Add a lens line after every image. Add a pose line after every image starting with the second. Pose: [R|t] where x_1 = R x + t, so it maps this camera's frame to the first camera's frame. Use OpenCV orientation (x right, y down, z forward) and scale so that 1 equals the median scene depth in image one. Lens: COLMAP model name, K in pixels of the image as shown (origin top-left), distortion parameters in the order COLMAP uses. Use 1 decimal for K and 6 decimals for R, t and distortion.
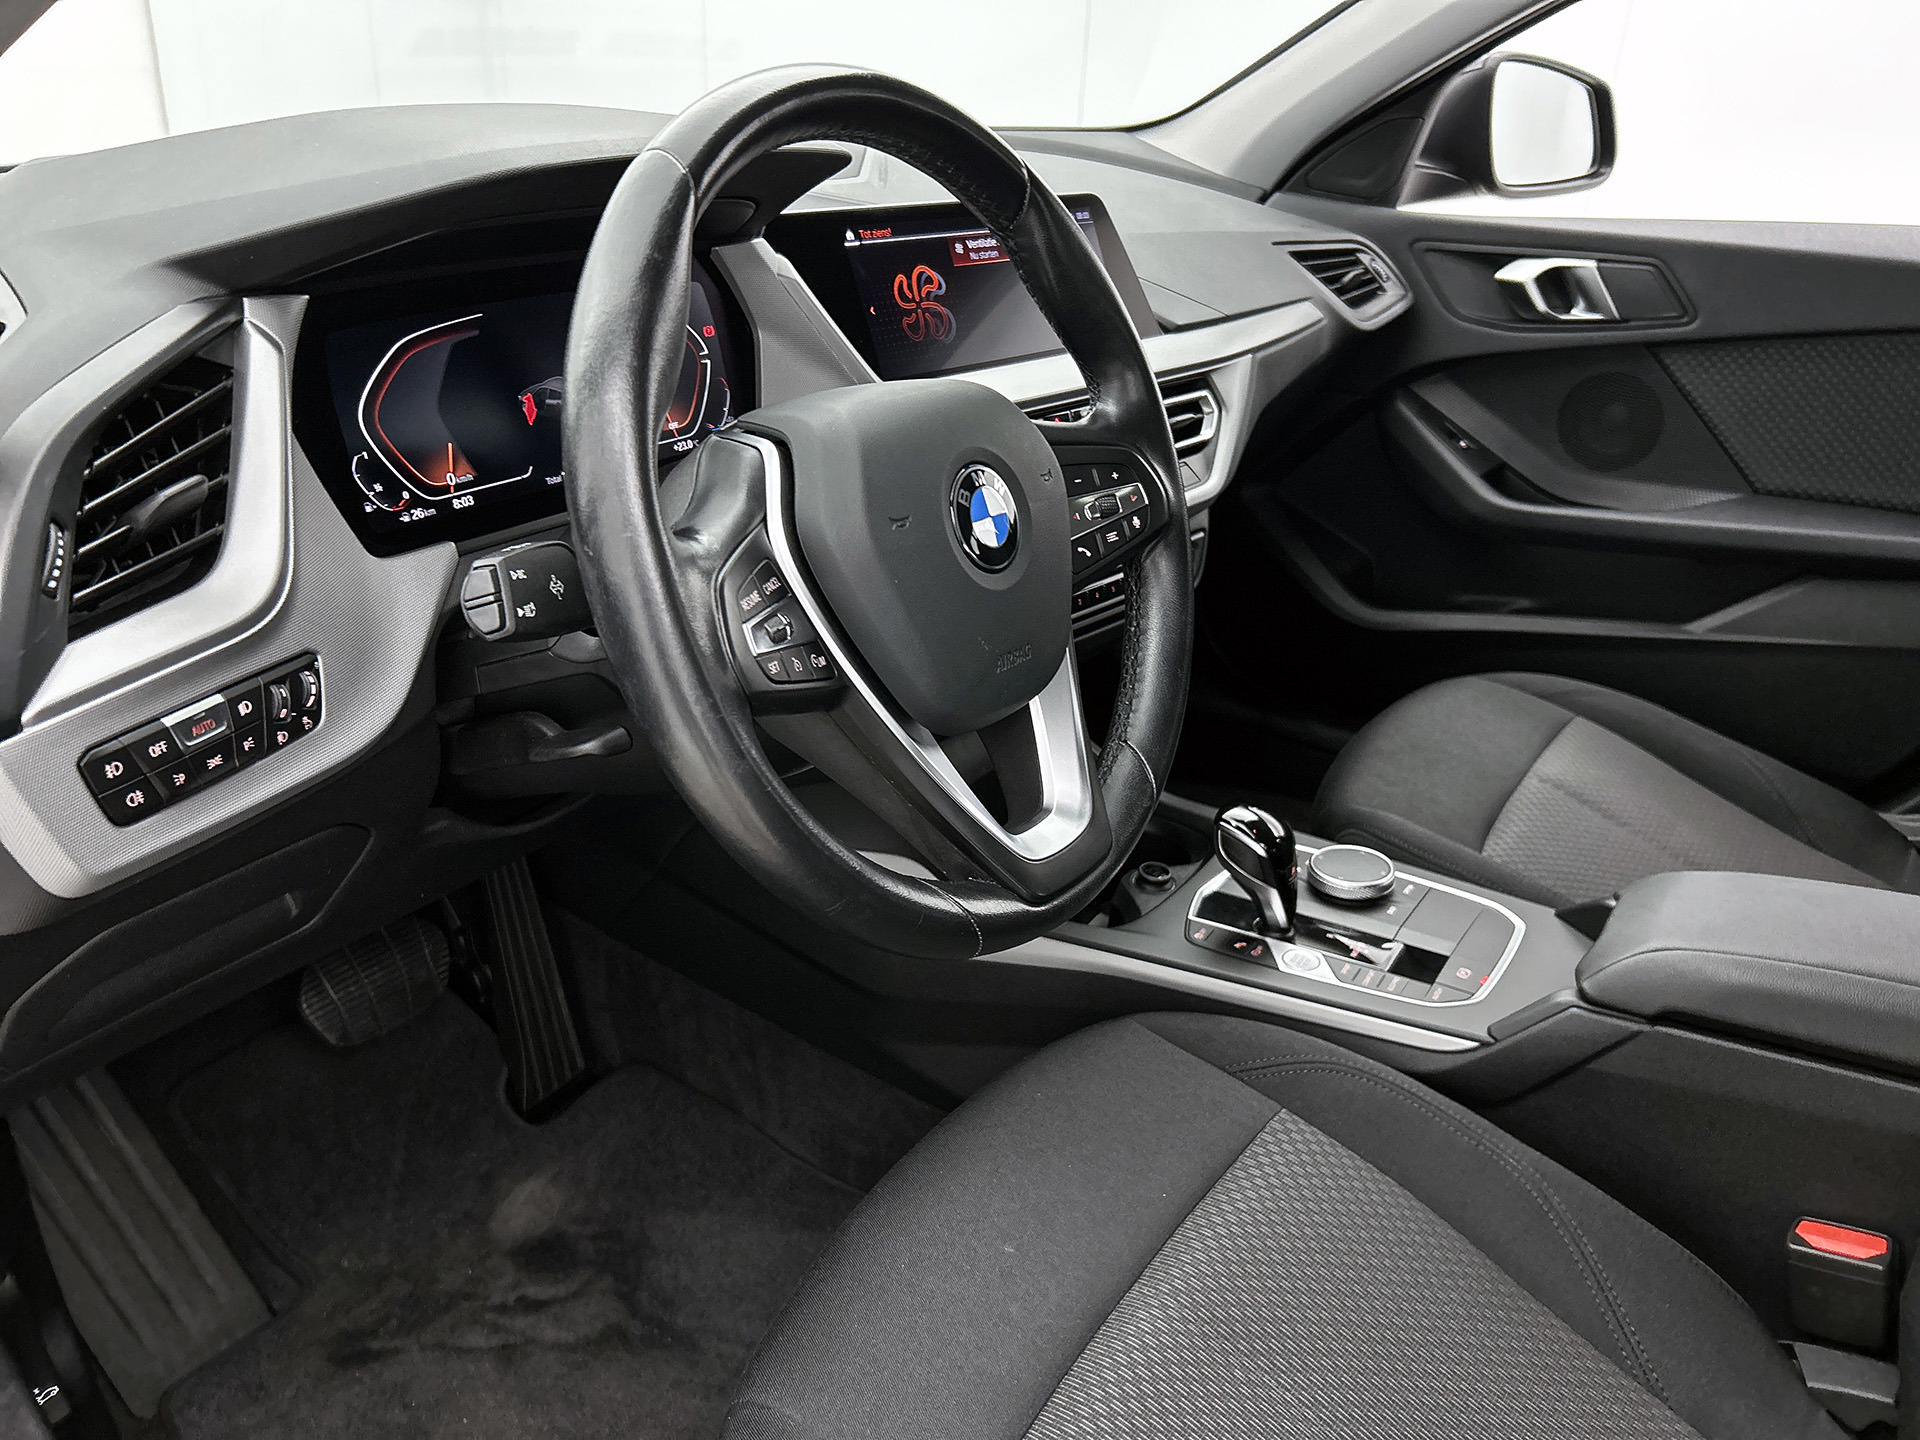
lens RADIAL K [[1476.2, 0, 964.1], [0, 1476.2, 720.3], [0, 0, 1]] dist [0.046567, -0.011364]
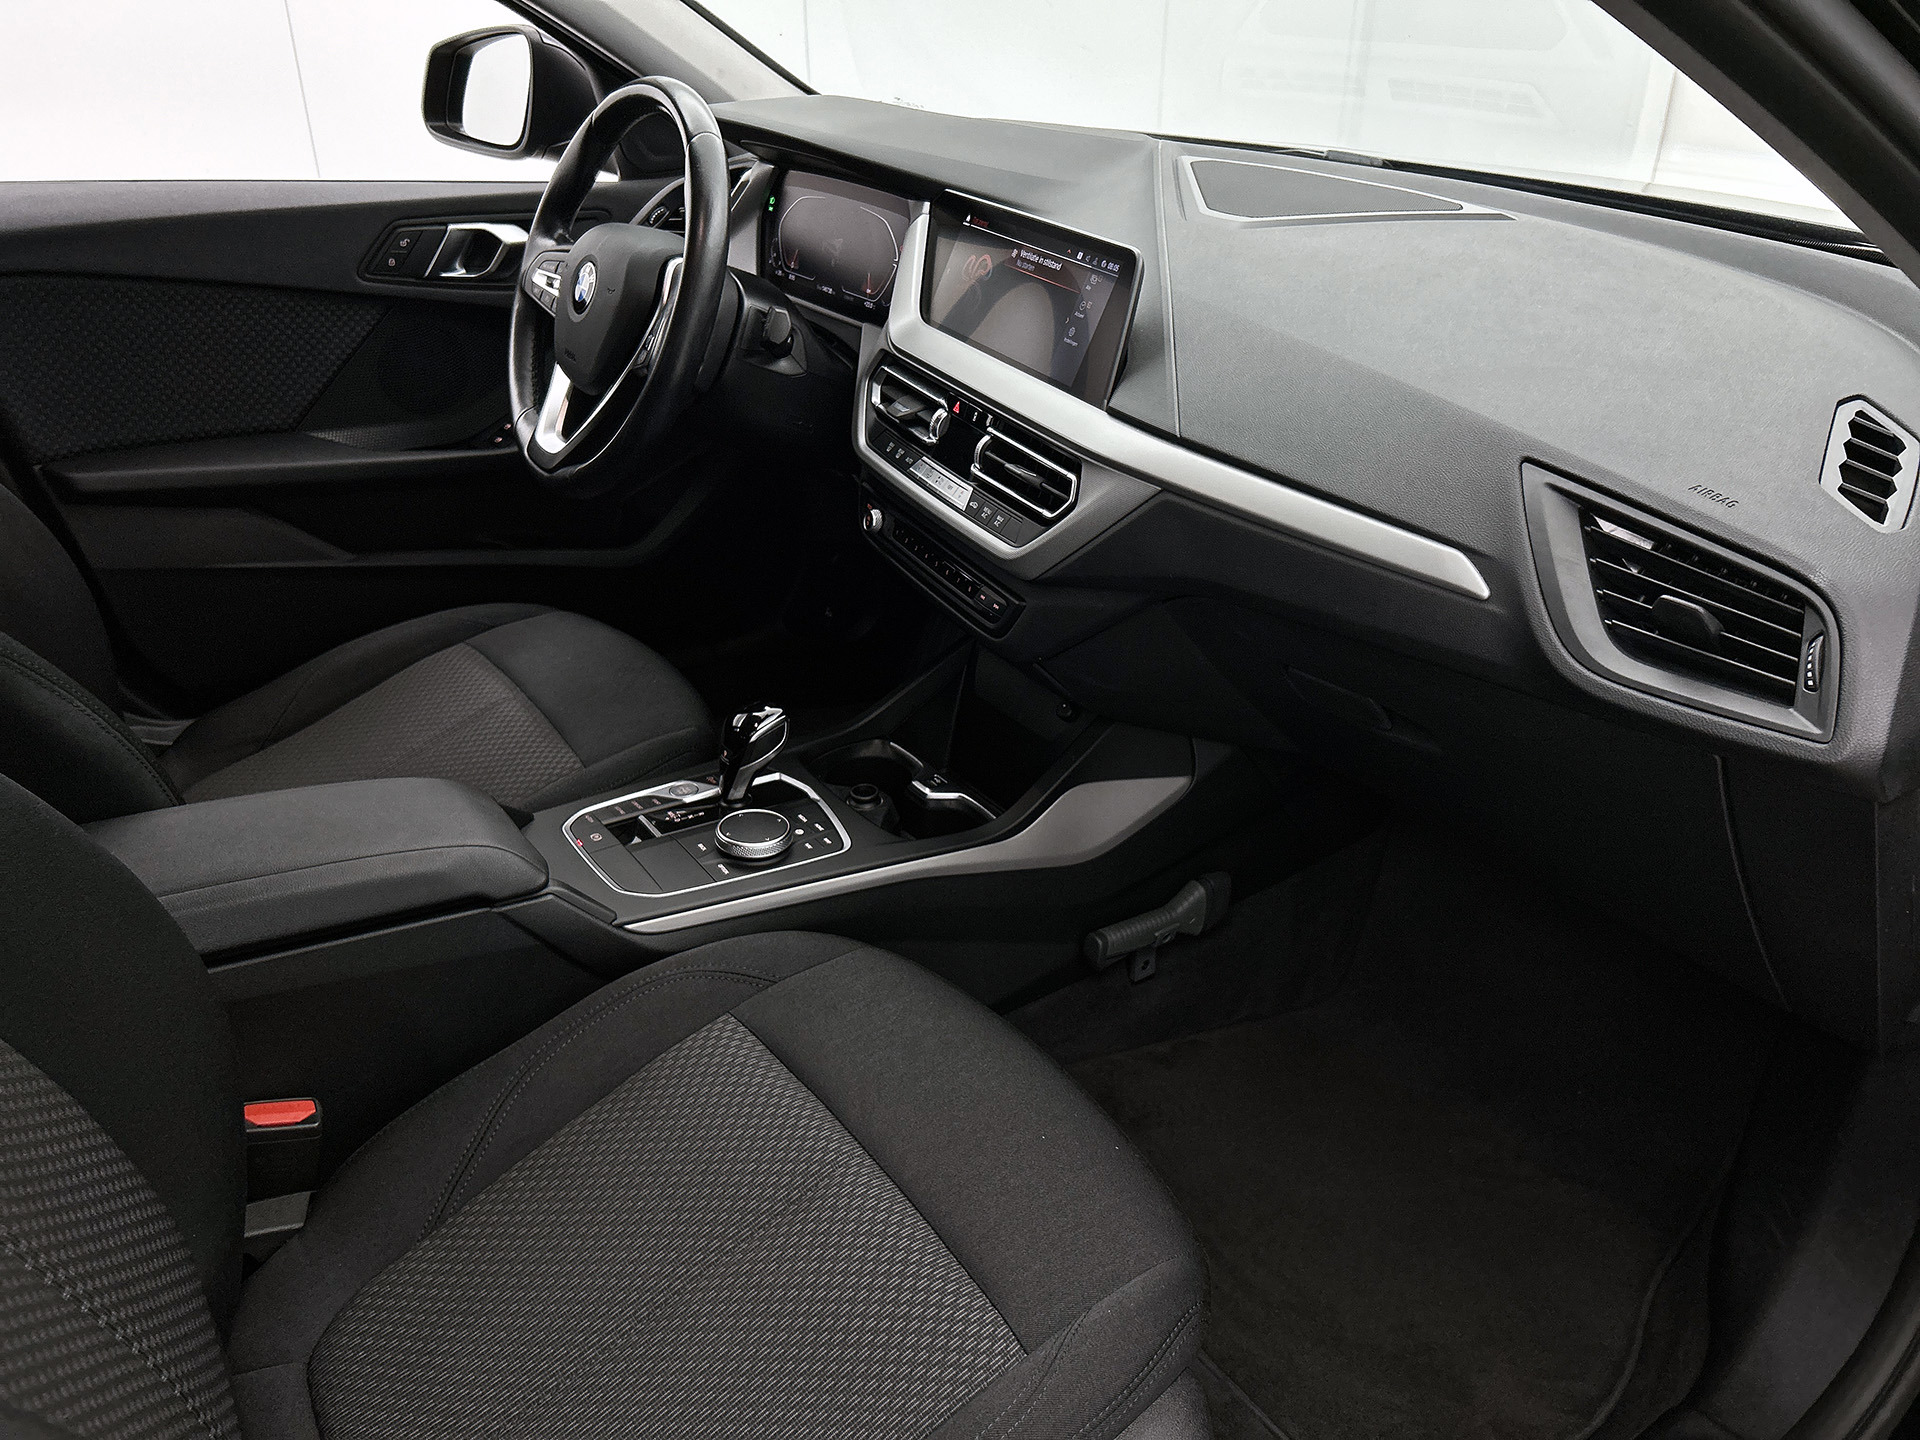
lens RADIAL K [[1476.2, 0, 962.5], [0, 1476.2, 723.5], [0, 0, 1]] dist [0.046567, -0.011364]
pose [[-0.366887, 0.408427, -0.835812, 1.562141], [-0.396603, 0.744048, 0.537679, -0.877380], [0.841487, 0.528753, -0.110998, 1.707200]]
